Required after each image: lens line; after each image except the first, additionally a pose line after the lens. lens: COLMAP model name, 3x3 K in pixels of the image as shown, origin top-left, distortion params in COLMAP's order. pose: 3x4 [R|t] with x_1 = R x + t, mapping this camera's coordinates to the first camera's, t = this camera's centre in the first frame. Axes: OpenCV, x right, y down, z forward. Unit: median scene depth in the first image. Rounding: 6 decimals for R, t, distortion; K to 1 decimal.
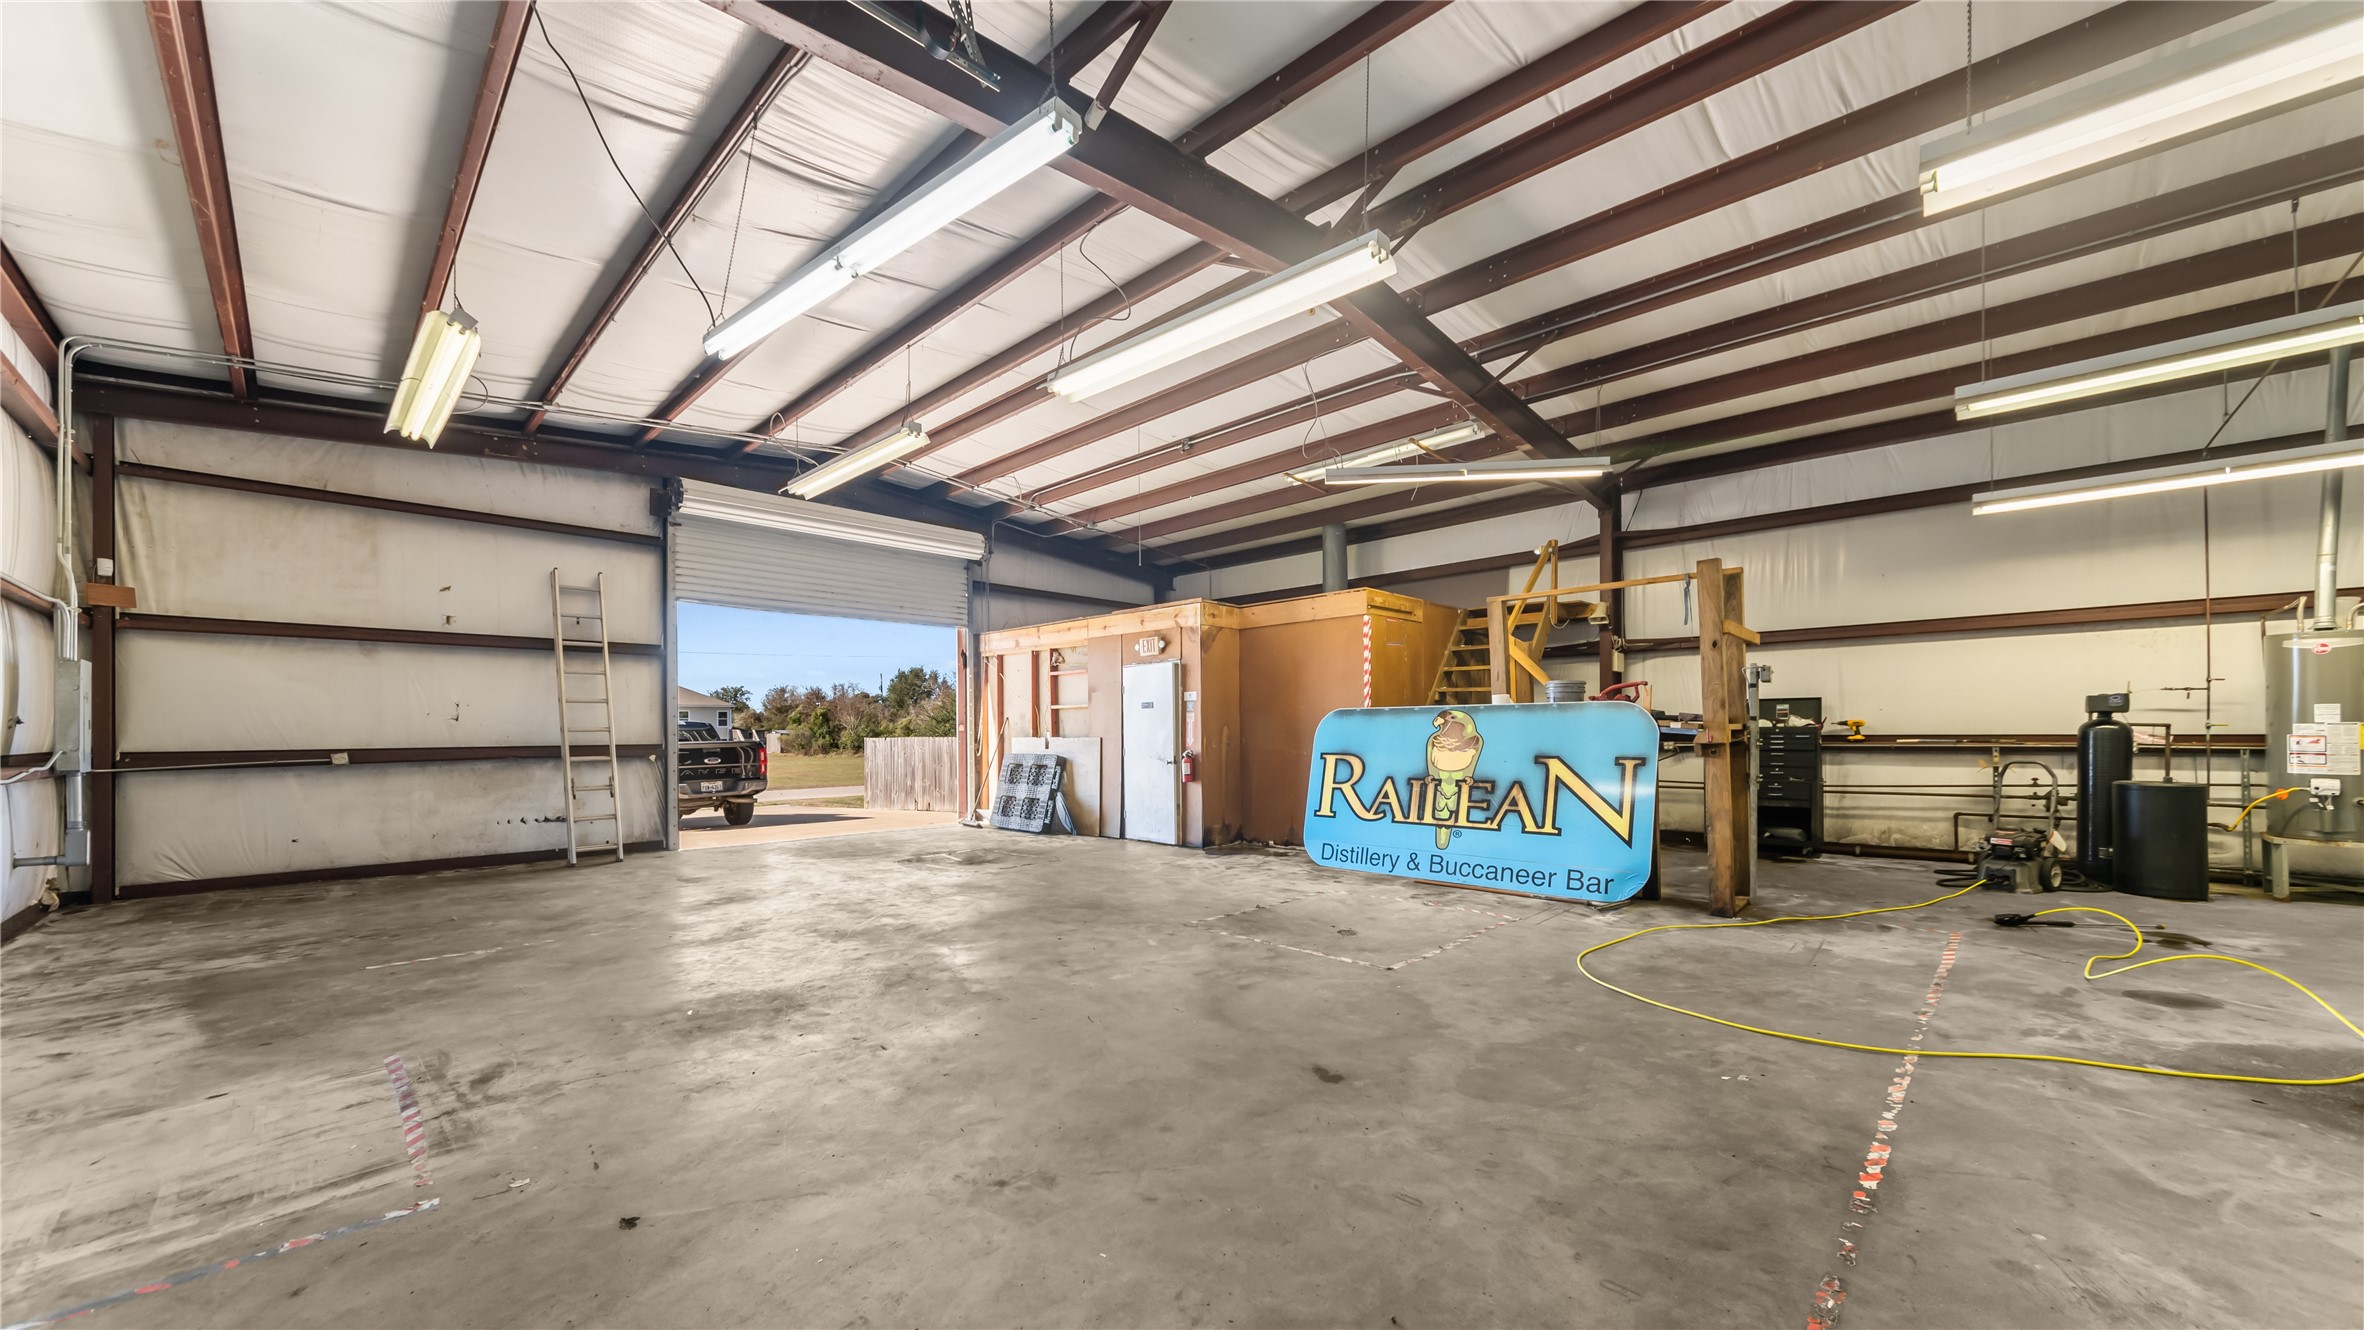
lens RADIAL K [[839.4, 0, 1198.4], [0, 839.4, 724.7], [0, 0, 1]] dist [-0.001431, 0.000772]
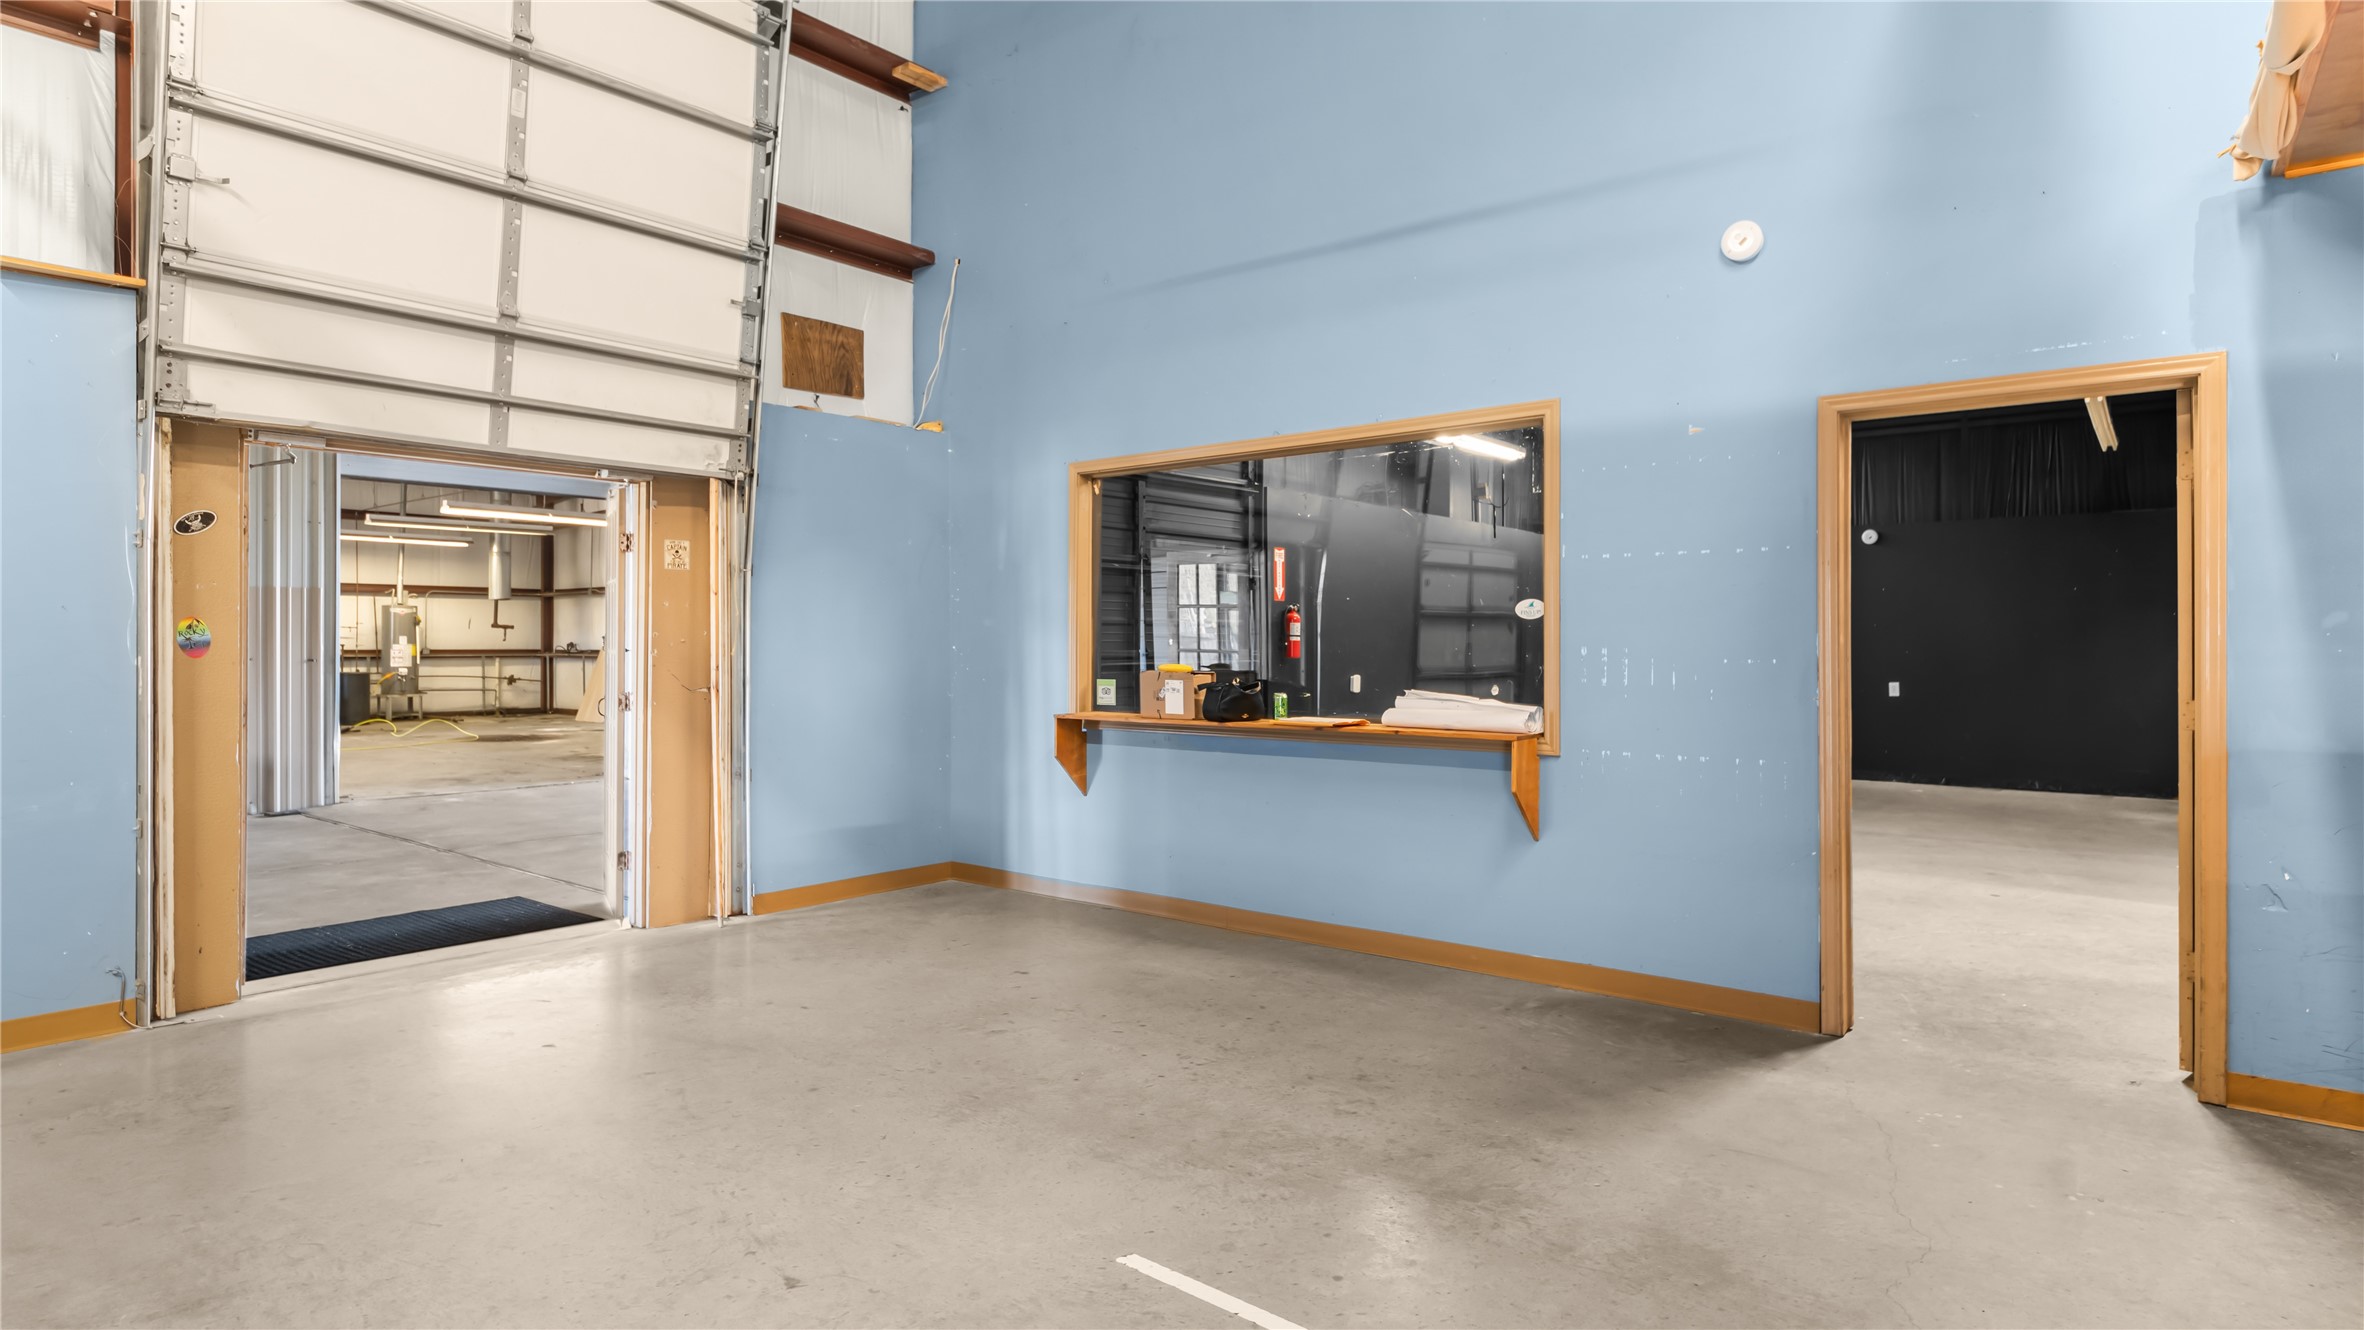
lens RADIAL K [[1255.0, 0, 1182.1], [0, 1255.0, 647.3], [0, 0, 1]] dist [-0.004818, 0.002514]
pose [[-0.084044, -0.000743, 0.996462, -2.019452], [-0.004307, 0.999991, 0.000382, -0.004481], [-0.996453, -0.004259, -0.084047, -0.752881]]
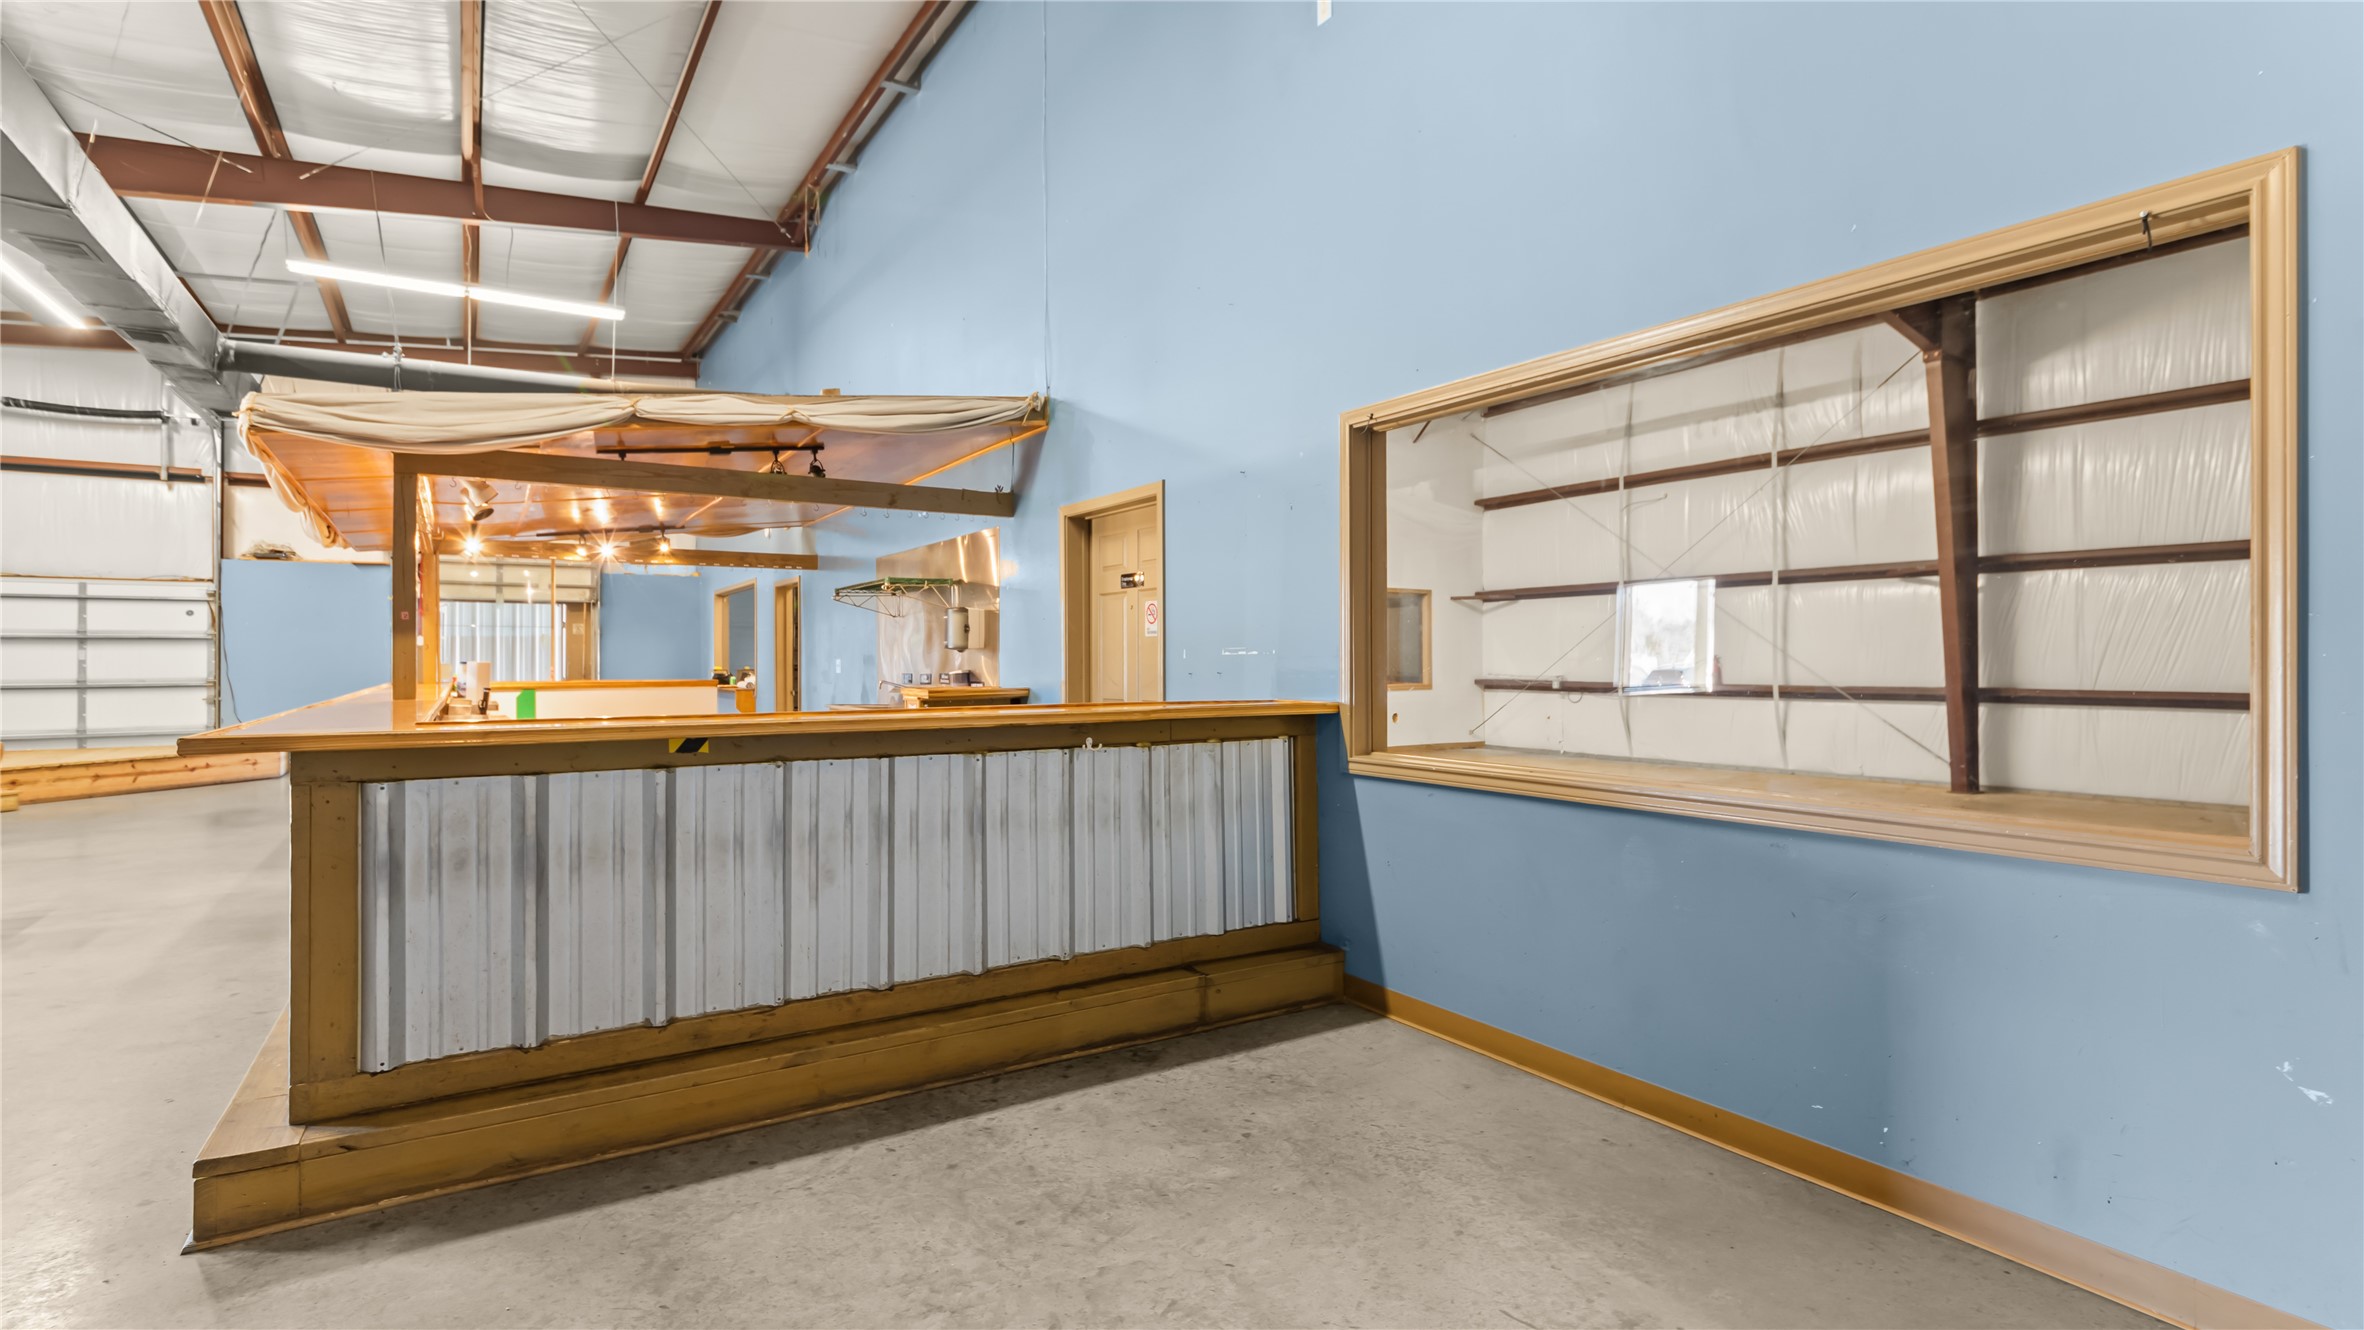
lens RADIAL K [[1101.4, 0, 1162.1], [0, 1101.4, 650.9], [0, 0, 1]] dist [0.003857, 0.000362]
pose [[0.244281, 0.009498, 0.969658, -3.035869], [0.000624, 0.999950, -0.009952, -0.001711], [-0.969704, 0.003036, 0.244263, -2.249032]]
